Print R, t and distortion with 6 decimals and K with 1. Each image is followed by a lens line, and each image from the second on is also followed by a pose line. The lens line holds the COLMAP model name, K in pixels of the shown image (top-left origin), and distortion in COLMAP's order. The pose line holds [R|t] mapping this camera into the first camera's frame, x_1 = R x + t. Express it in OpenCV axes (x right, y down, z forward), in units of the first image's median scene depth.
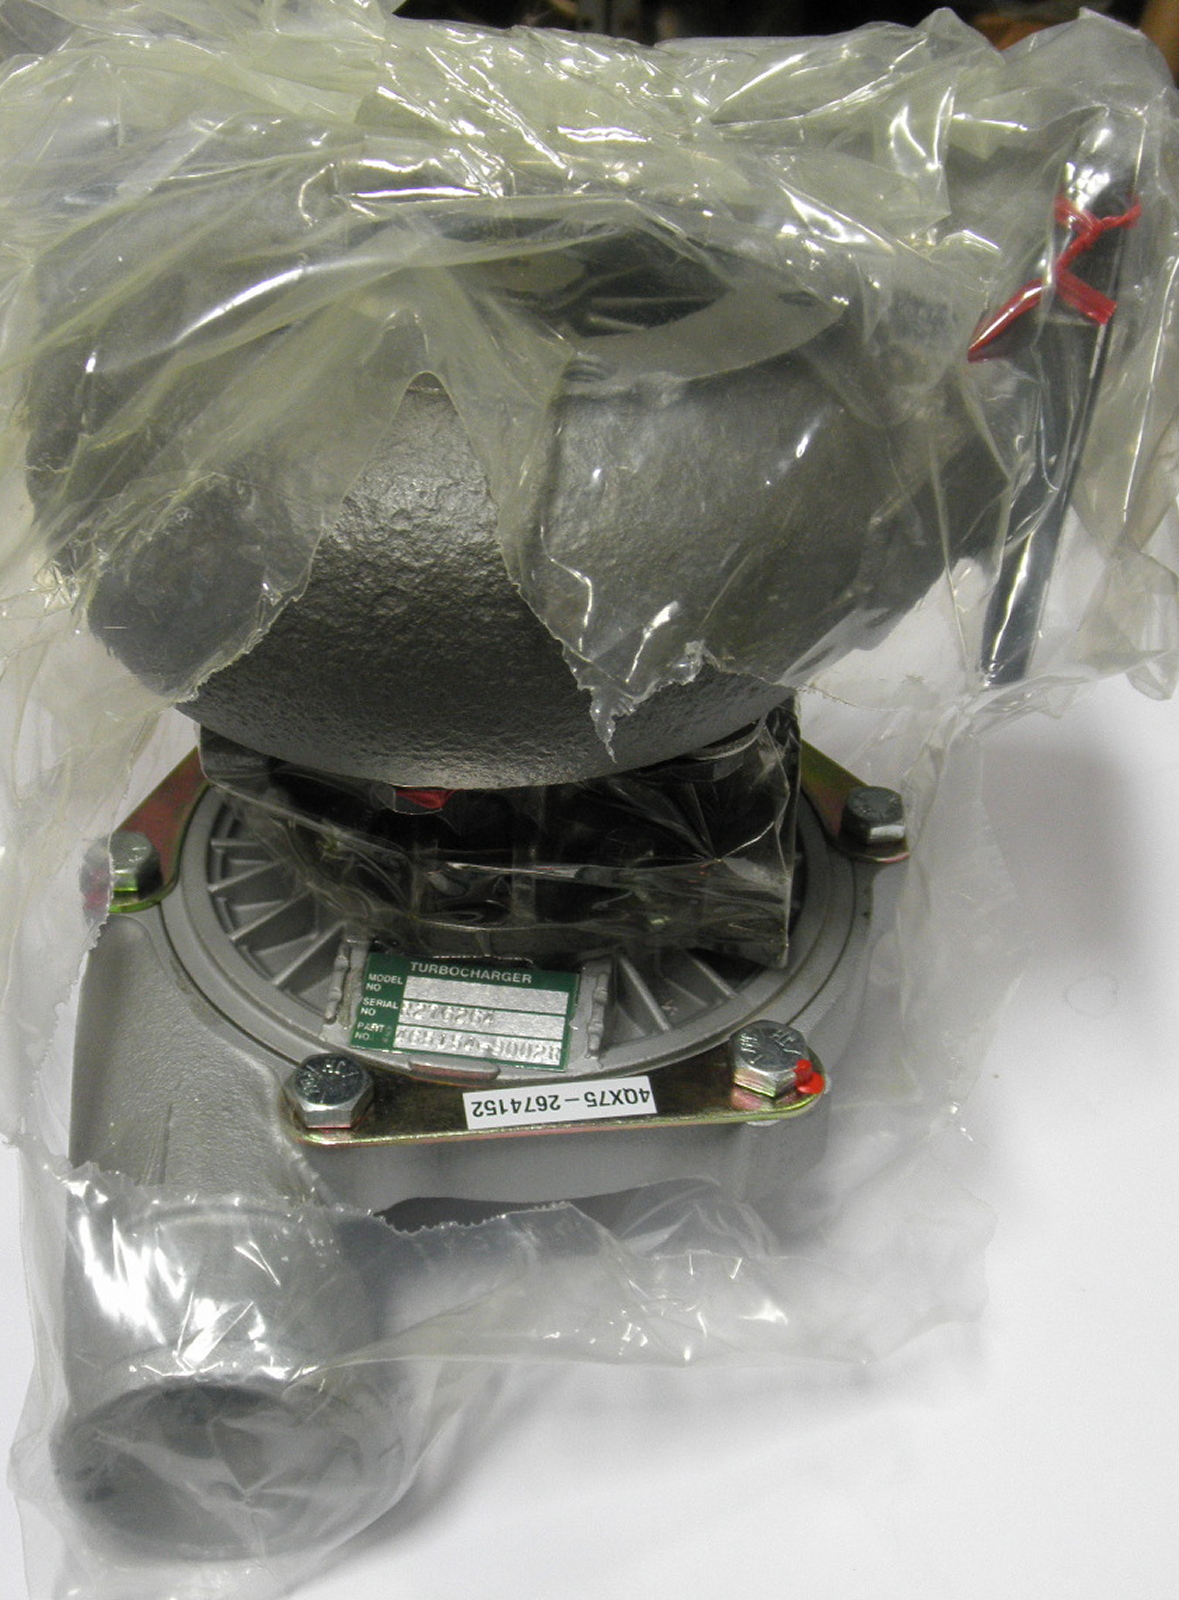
lens RADIAL K [[1374.7, 0, 588.1], [0, 1374.7, 800.0], [0, 0, 1]] dist [0.003736, 0.000480]
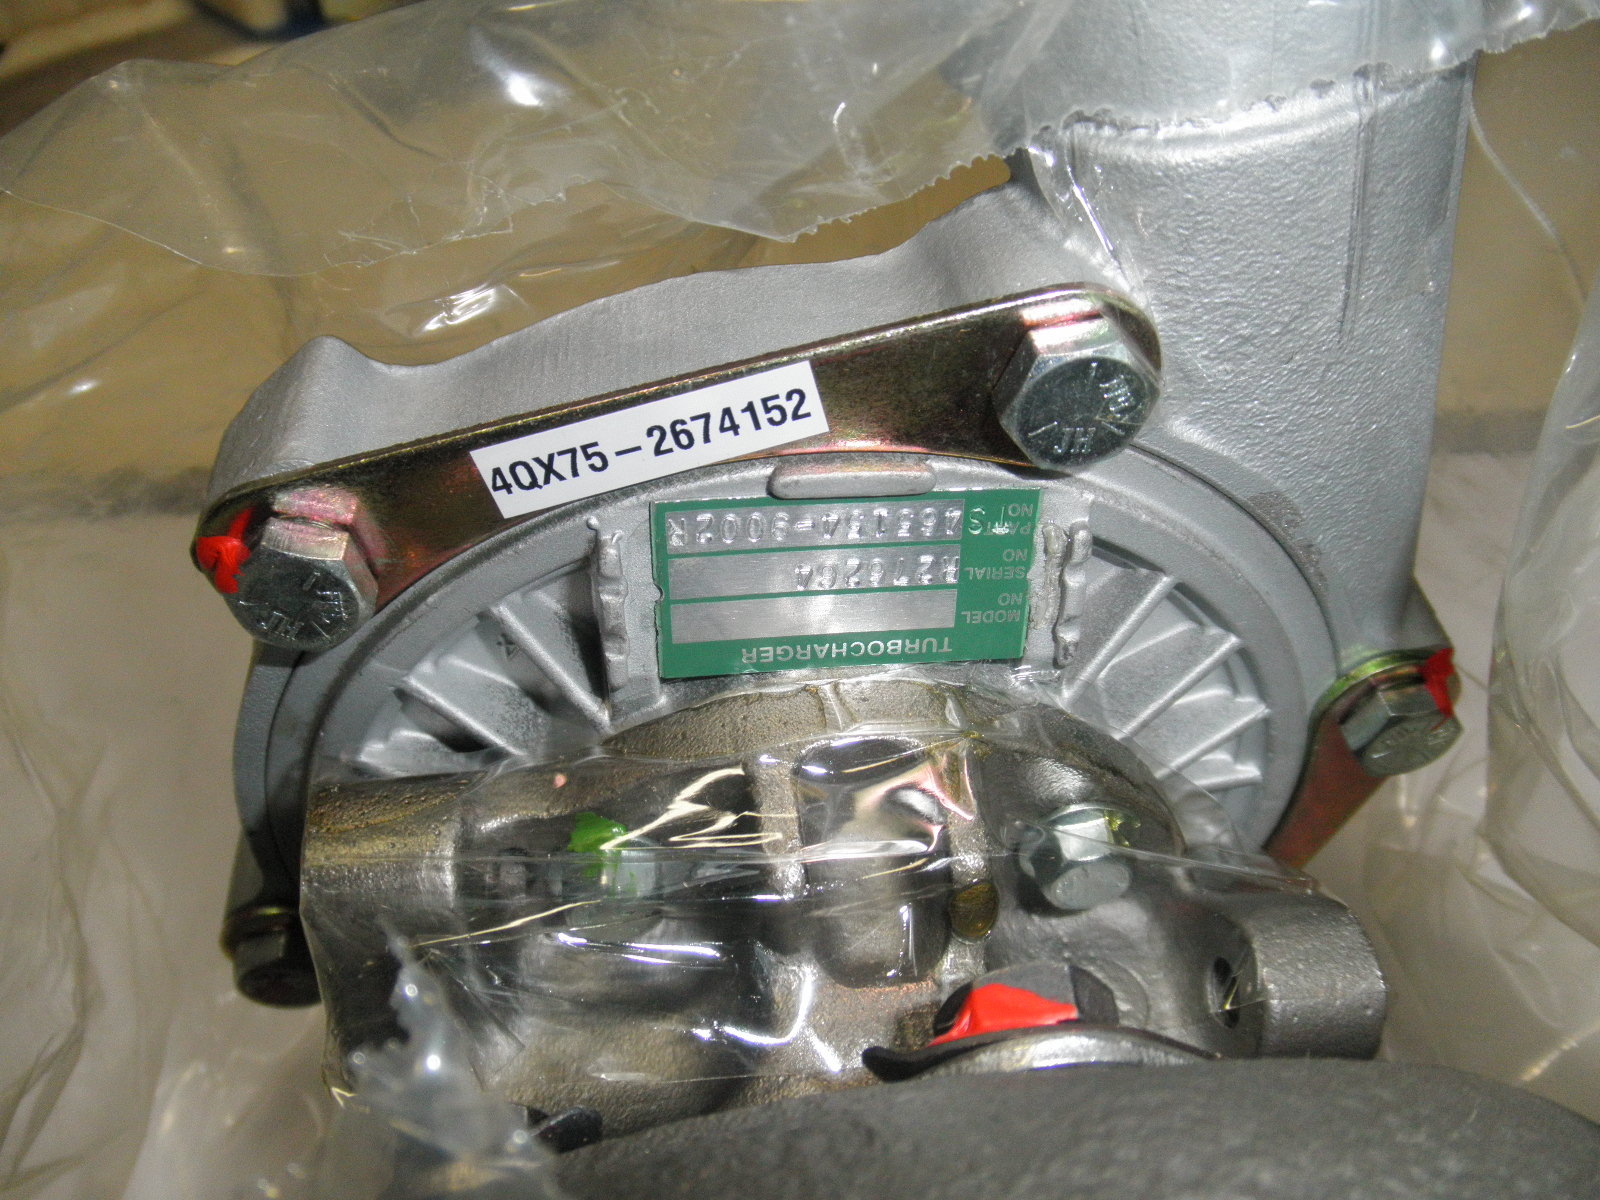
lens RADIAL K [[1305.6, 0, 800.2], [0, 1305.6, 600.0], [0, 0, 1]] dist [0.001654, 0.000123]
pose [[-0.984751, 0.156777, -0.075408, -0.029988], [-0.167188, -0.972685, 0.161032, 0.066032], [-0.048102, 0.171184, 0.984064, 0.495019]]
